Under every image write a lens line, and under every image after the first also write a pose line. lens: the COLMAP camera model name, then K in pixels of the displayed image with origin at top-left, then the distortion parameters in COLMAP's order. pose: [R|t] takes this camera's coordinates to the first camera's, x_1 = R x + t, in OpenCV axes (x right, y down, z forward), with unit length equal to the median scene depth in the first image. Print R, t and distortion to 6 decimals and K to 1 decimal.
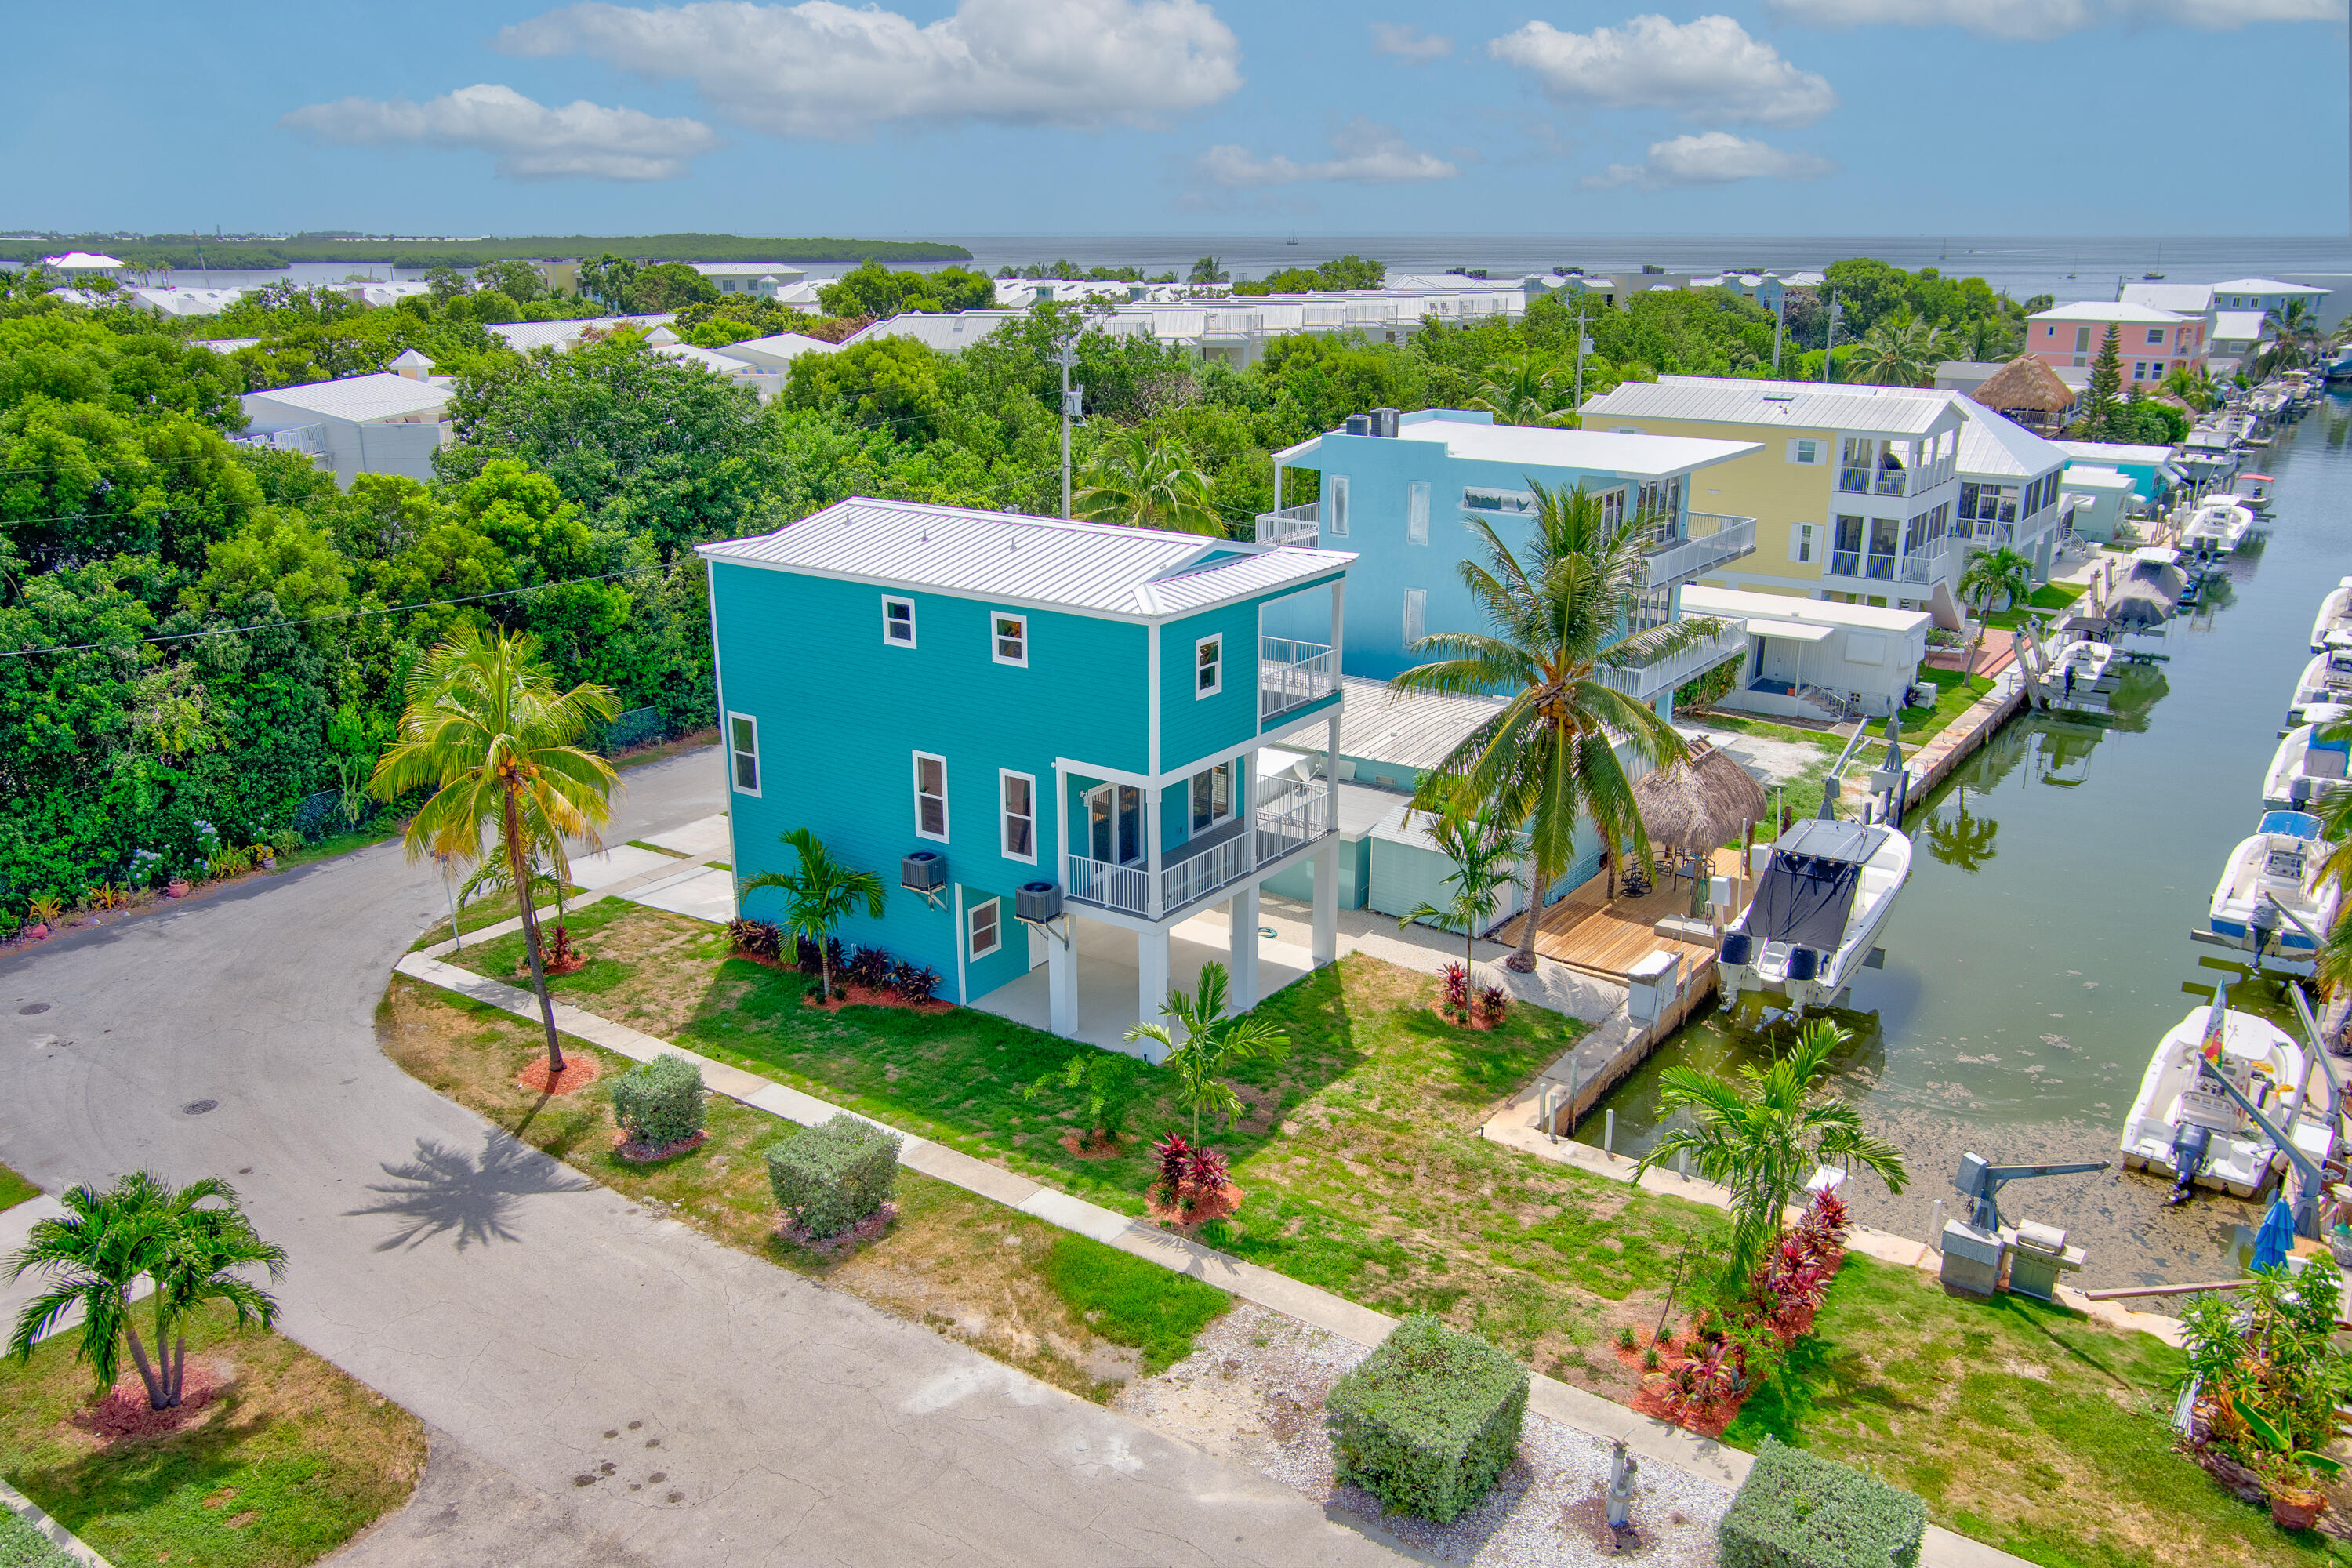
lens RADIAL K [[1837.0, 0, 1136.3], [0, 1837.0, 786.7], [0, 0, 1]] dist [0.006487, 0.007090]
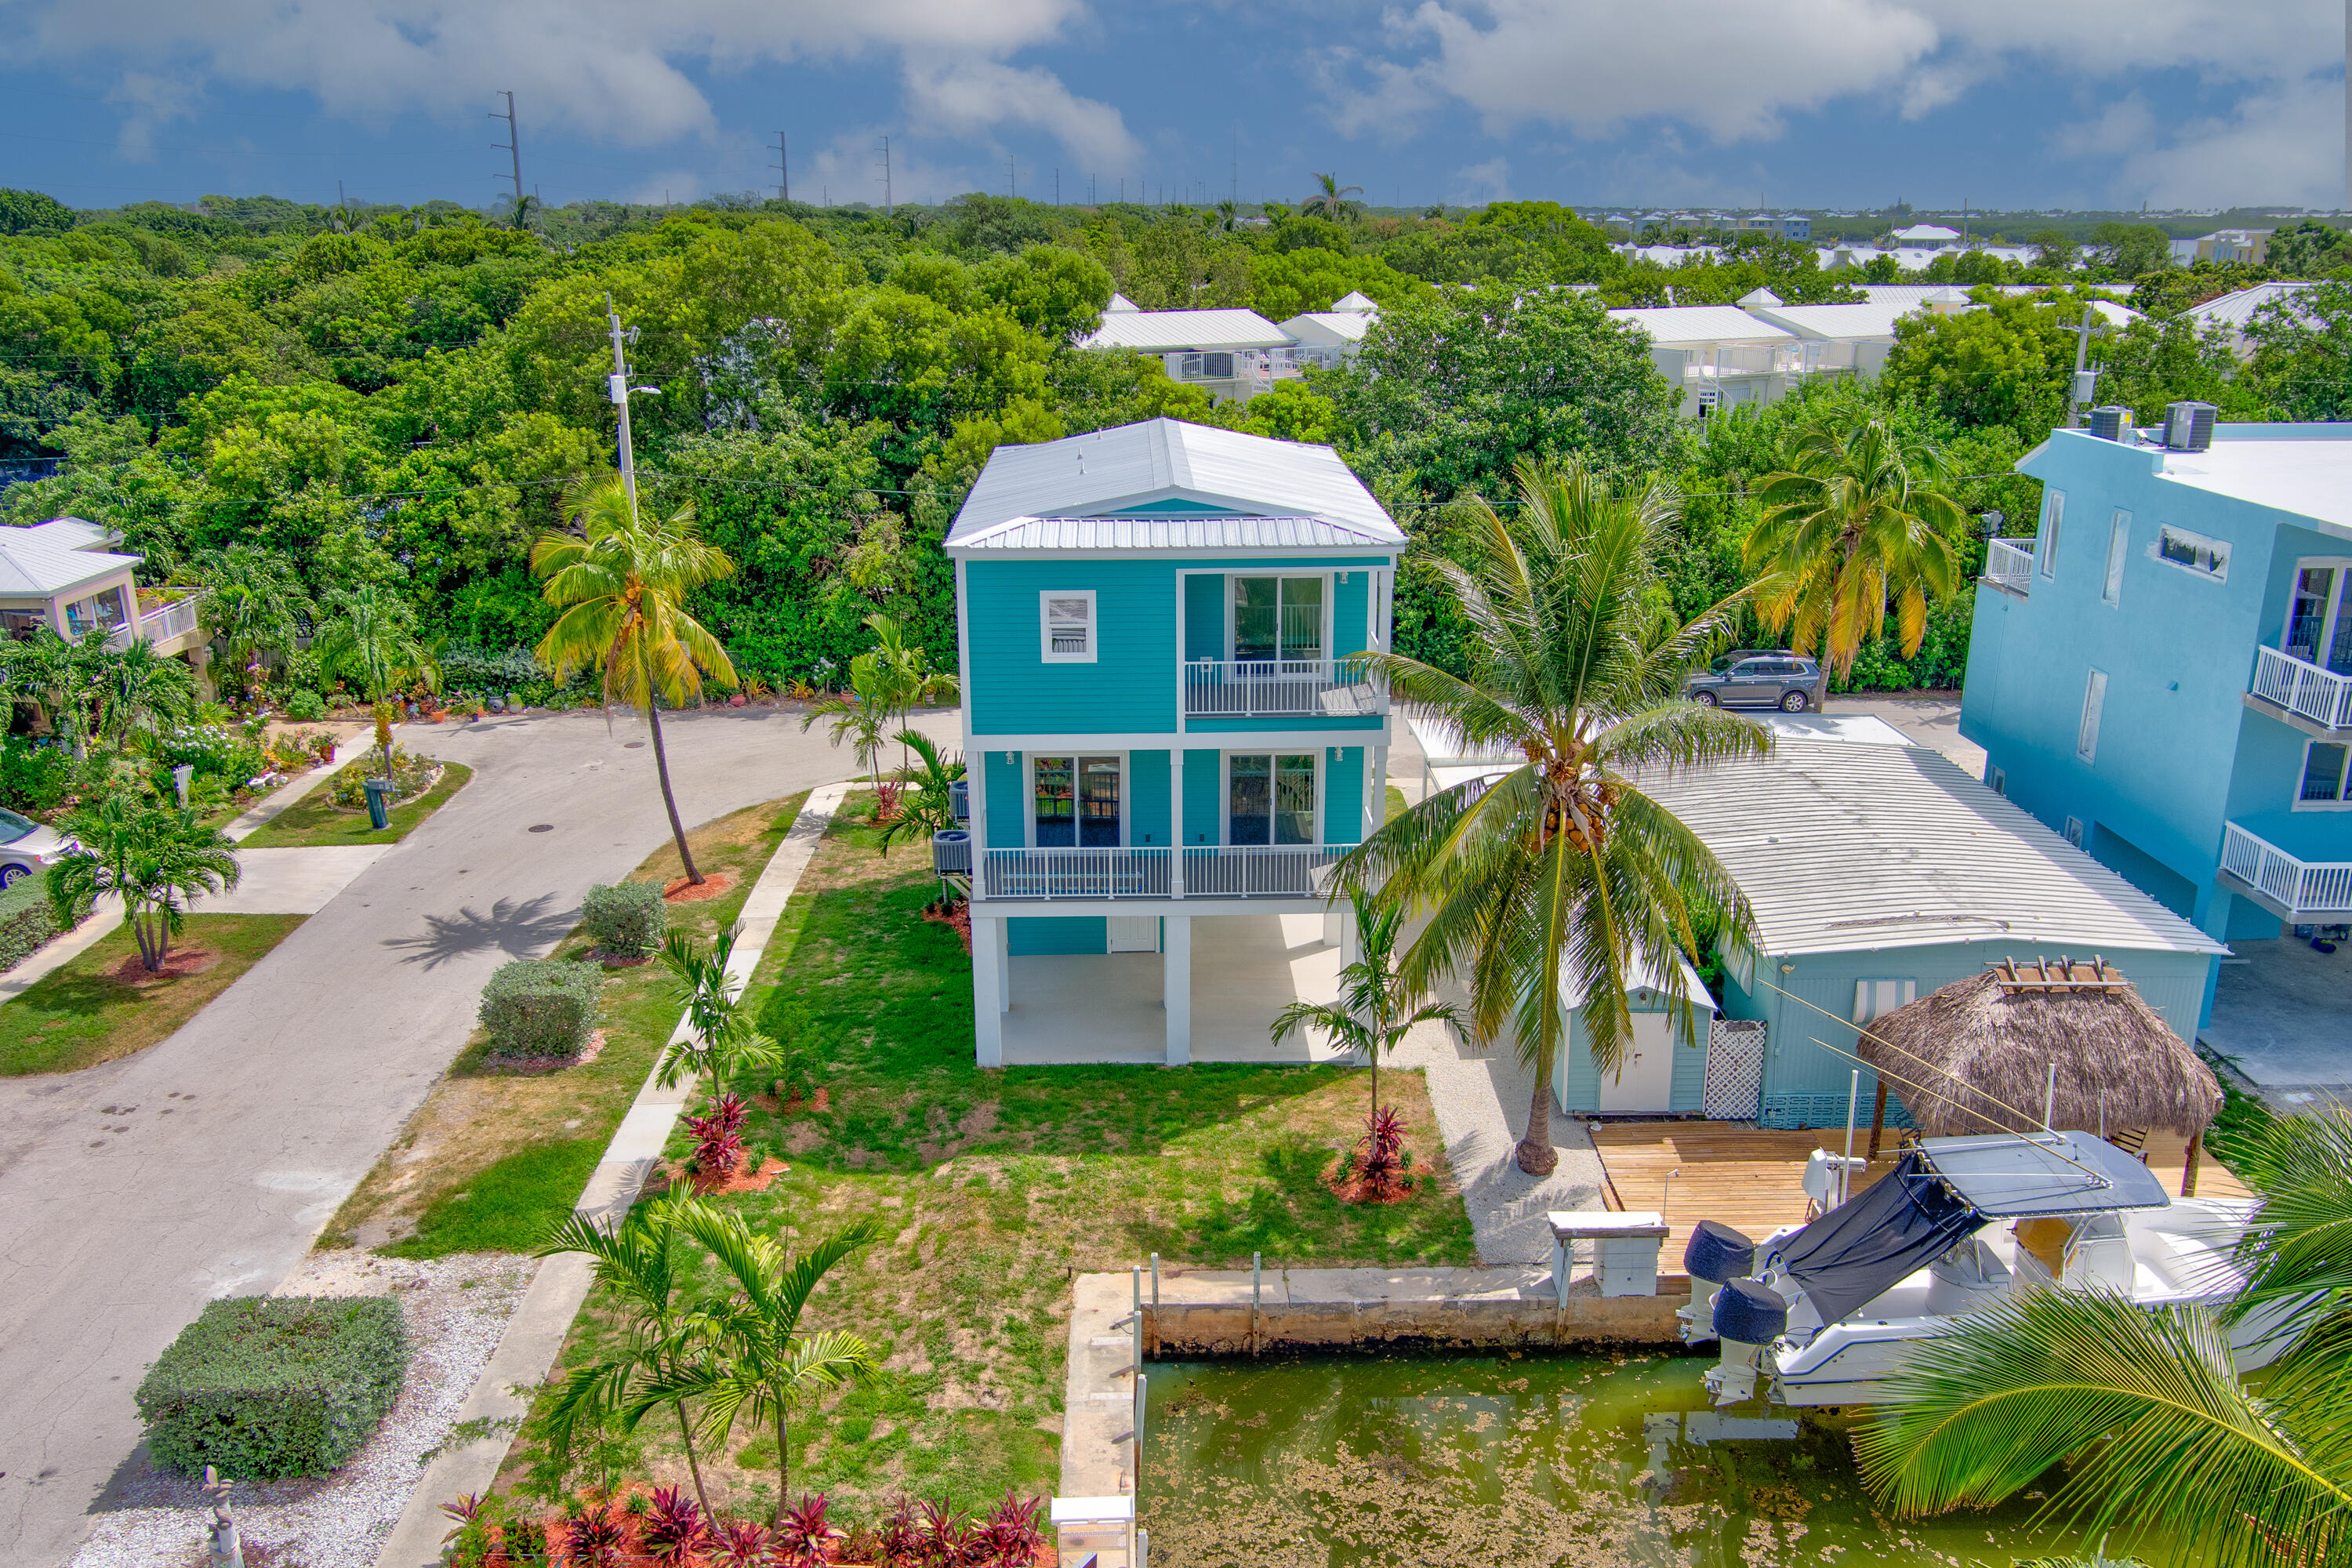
lens RADIAL K [[1884.3, 0, 1184.3], [0, 1884.3, 824.2], [0, 0, 1]] dist [-0.059096, 0.098419]
pose [[0.612614, 0.251546, -0.749285, 0.699864], [-0.232541, 0.963408, 0.133305, -0.100306], [0.755400, 0.092575, 0.648692, 0.469873]]
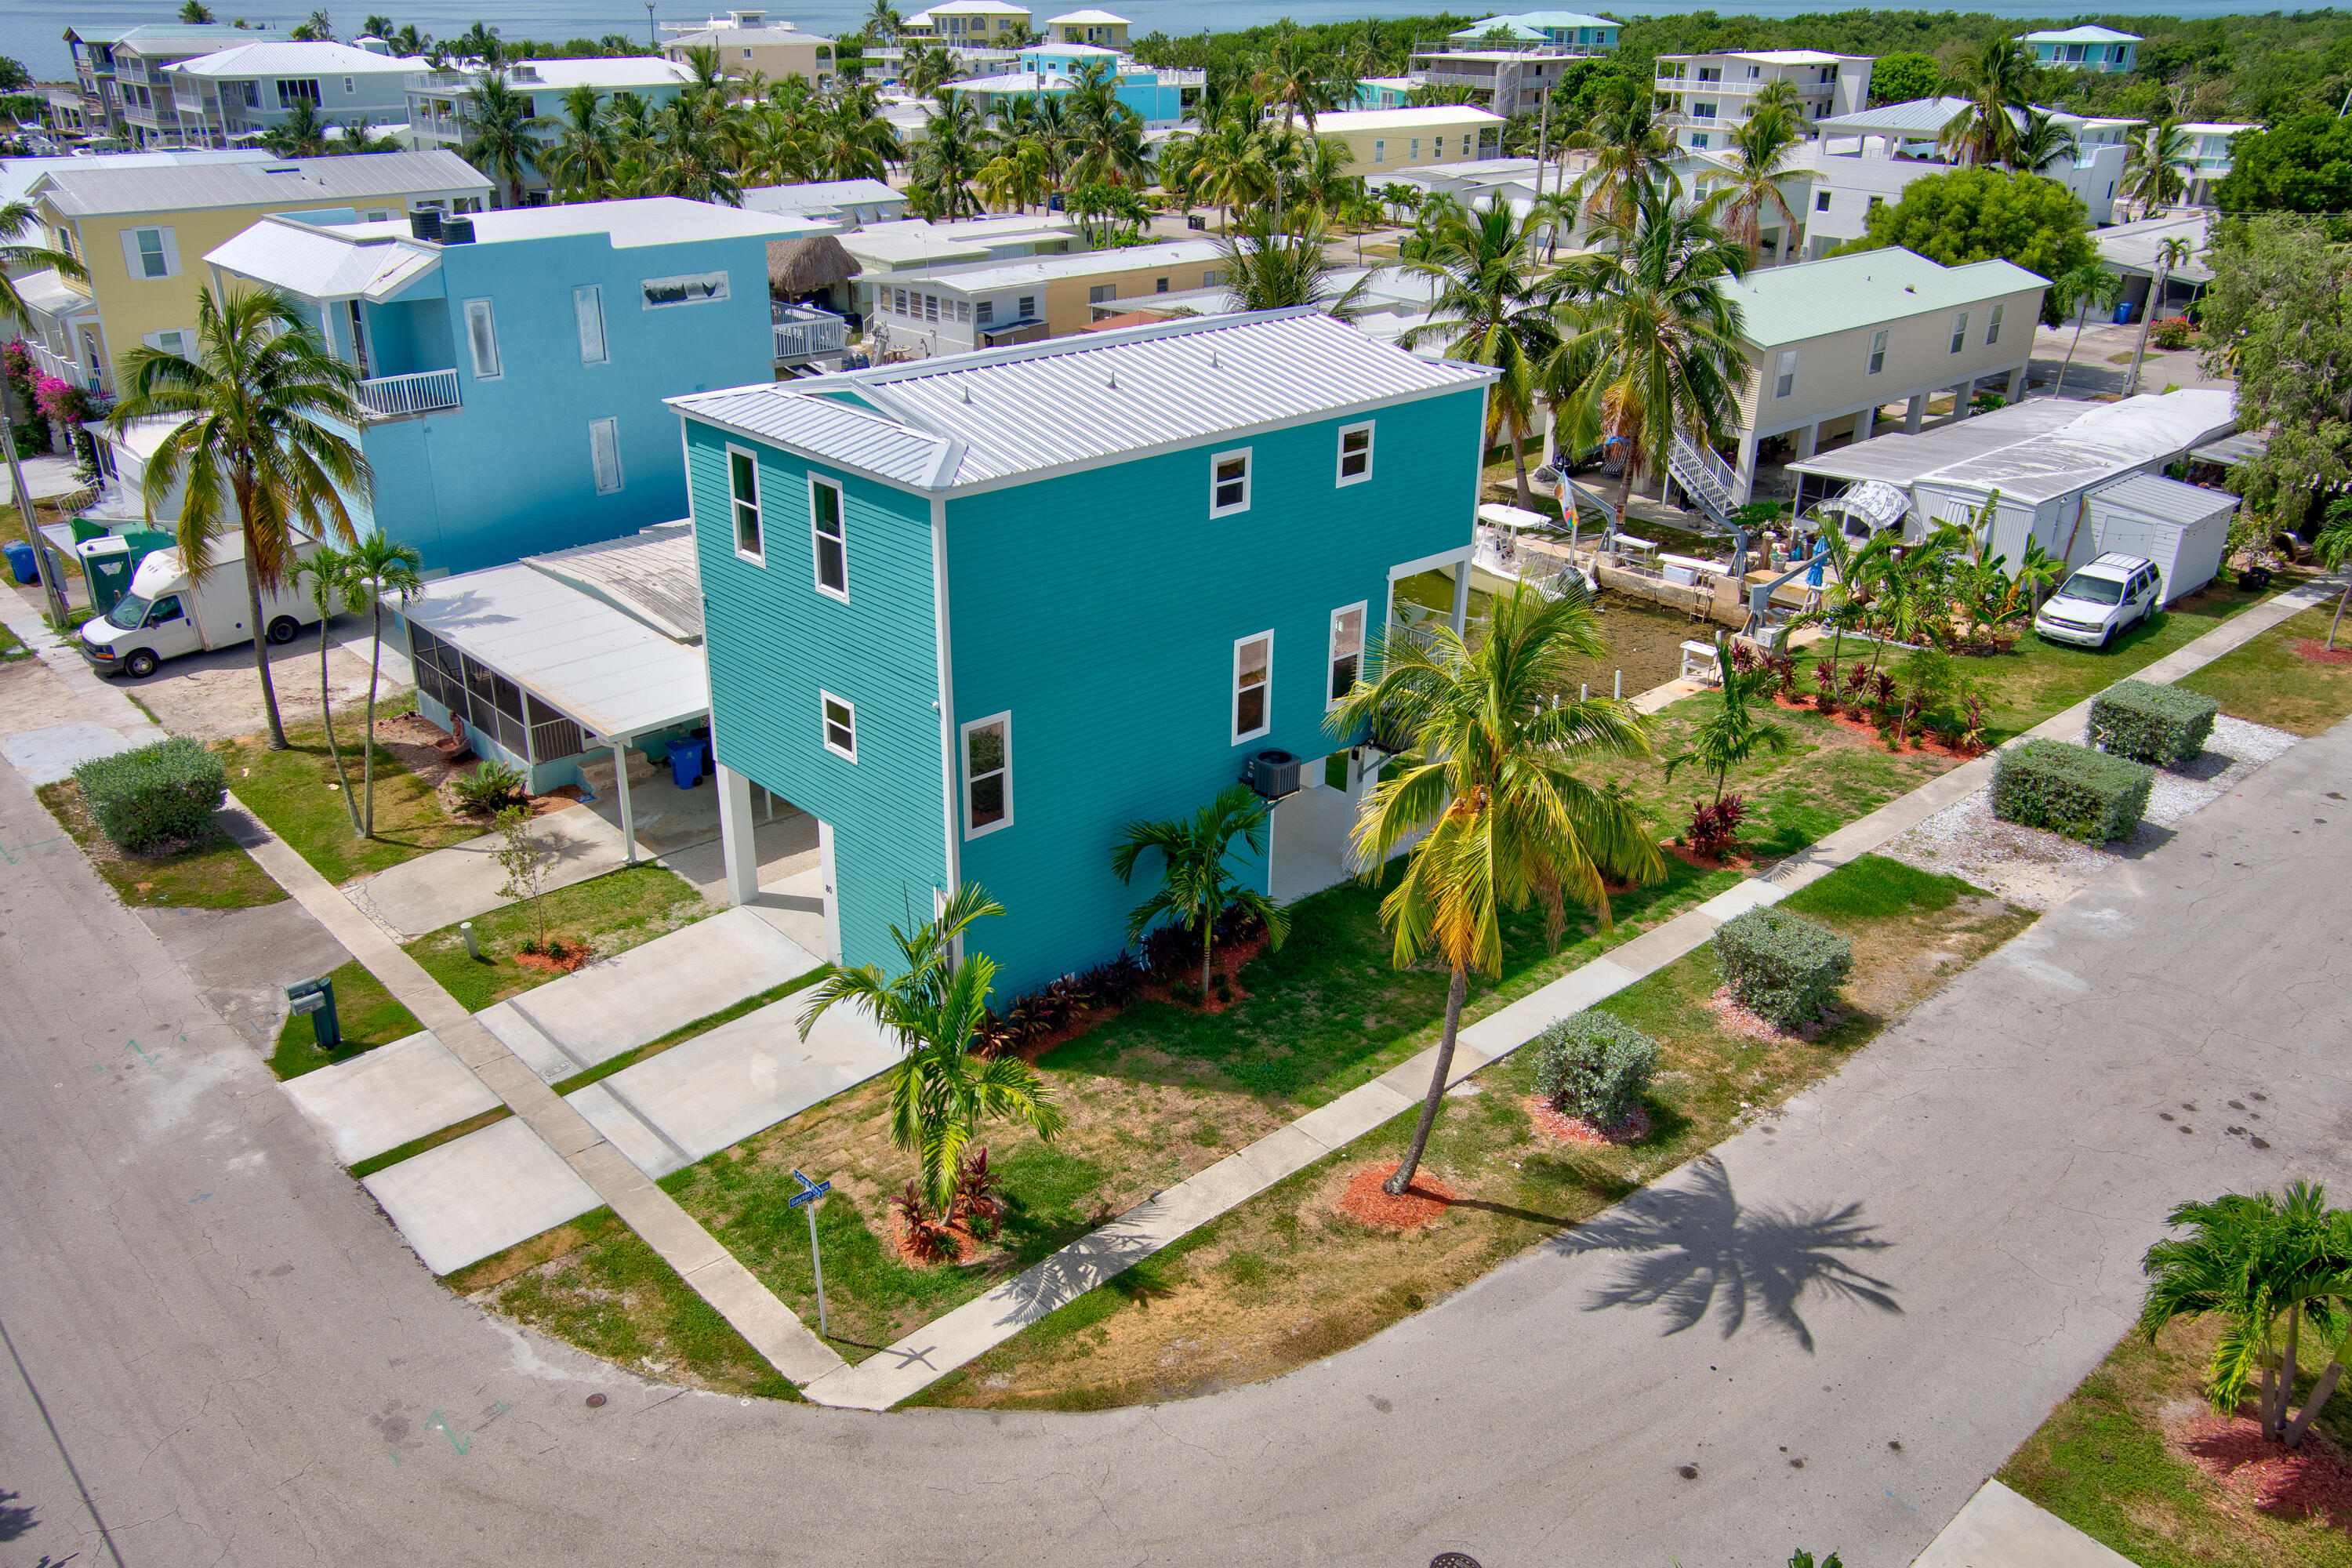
lens RADIAL K [[1837.0, 0, 1136.3], [0, 1837.0, 786.7], [0, 0, 1]] dist [0.006487, 0.007090]
pose [[0.207113, -0.392543, 0.896111, -0.892558], [0.278570, 0.901717, 0.330614, -0.244848], [-0.937818, 0.181155, 0.296108, 0.838314]]
